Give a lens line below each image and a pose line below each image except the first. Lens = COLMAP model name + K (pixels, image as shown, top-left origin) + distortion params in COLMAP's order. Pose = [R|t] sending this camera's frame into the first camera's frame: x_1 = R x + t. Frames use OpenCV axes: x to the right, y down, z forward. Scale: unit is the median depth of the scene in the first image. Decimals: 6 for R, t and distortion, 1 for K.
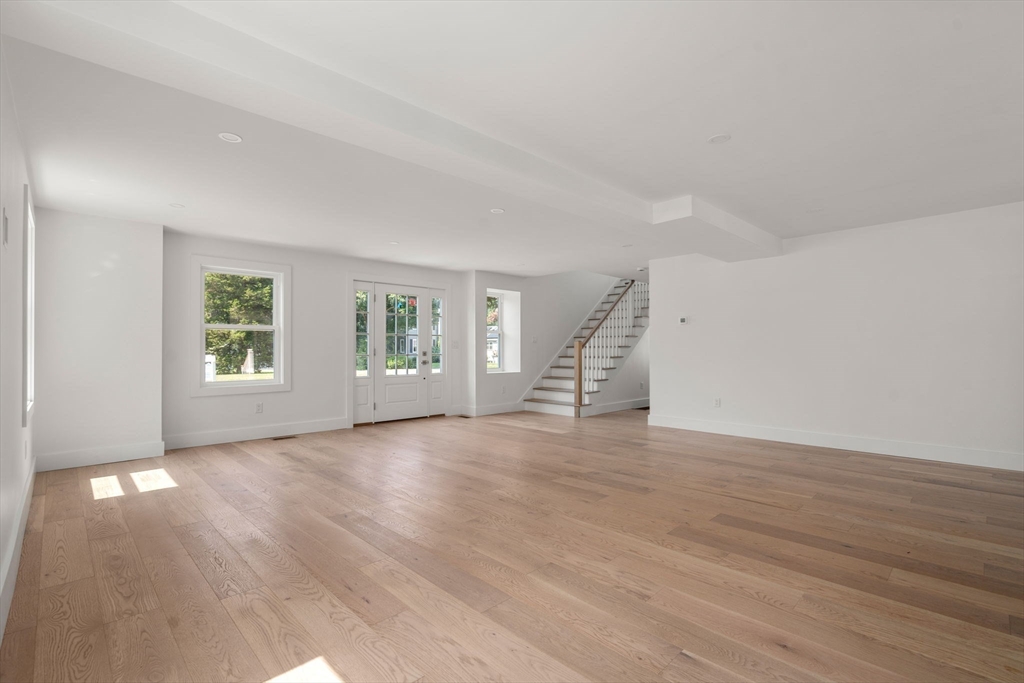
lens RADIAL K [[469.0, 0, 512.0], [0, 469.0, 341.5], [0, 0, 1]] dist [-0.000292, 0.000026]
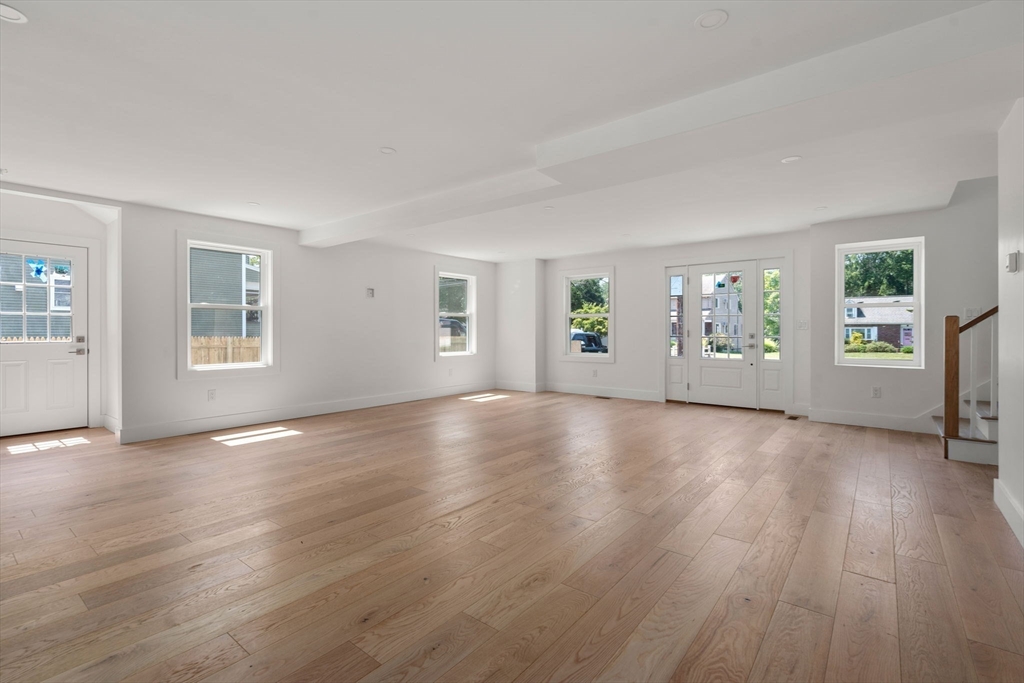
lens RADIAL K [[474.1, 0, 504.5], [0, 474.1, 320.7], [0, 0, 1]] dist [-0.003394, 0.000090]
pose [[0.111172, -0.018544, -0.993628, 0.755563], [0.015492, 0.999737, -0.016924, 0.006083], [0.993680, -0.013512, 0.111430, 0.530916]]
